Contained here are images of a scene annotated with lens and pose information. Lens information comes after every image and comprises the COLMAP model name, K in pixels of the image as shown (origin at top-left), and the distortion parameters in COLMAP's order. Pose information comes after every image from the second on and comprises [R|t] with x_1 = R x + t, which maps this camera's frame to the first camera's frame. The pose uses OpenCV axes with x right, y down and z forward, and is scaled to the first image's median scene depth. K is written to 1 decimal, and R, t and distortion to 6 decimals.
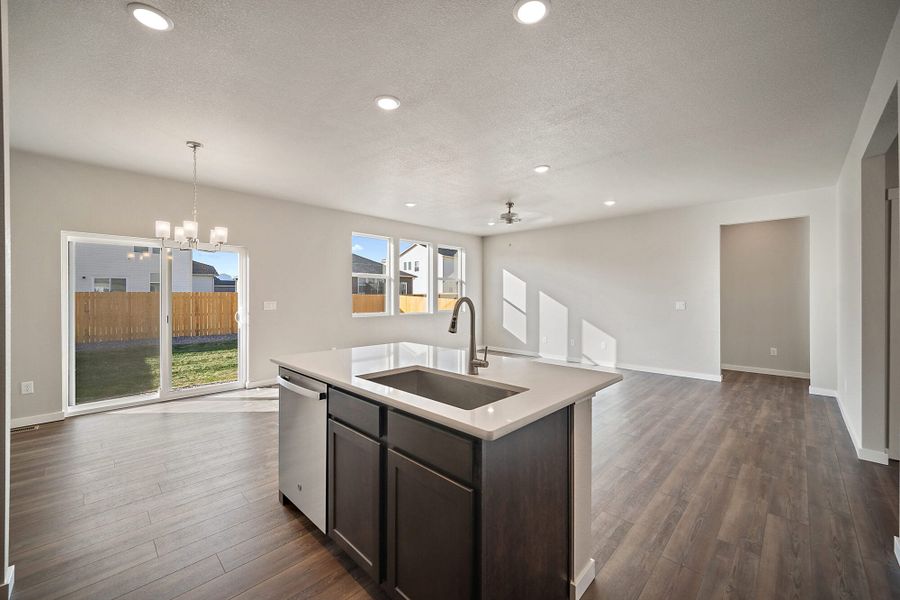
lens RADIAL K [[357.5, 0, 448.3], [0, 357.5, 297.2], [0, 0, 1]] dist [0.000806, 0.000163]
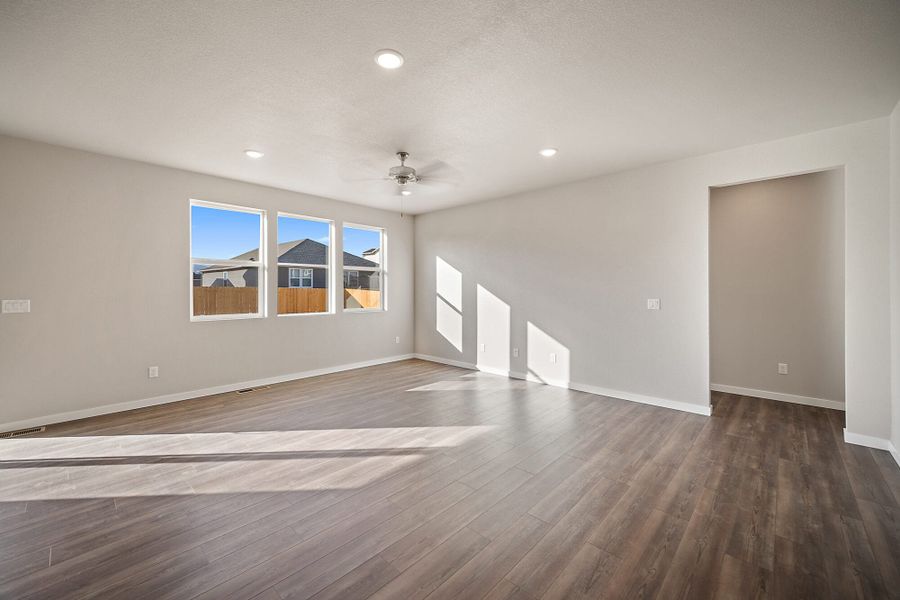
lens RADIAL K [[358.7, 0, 450.5], [0, 358.7, 291.8], [0, 0, 1]] dist [-0.001155, 0.000370]
pose [[0.999713, -0.001790, 0.023899, 0.213977], [0.001738, 0.999996, 0.002199, -0.002195], [-0.023903, -0.002156, 0.999712, 0.279773]]
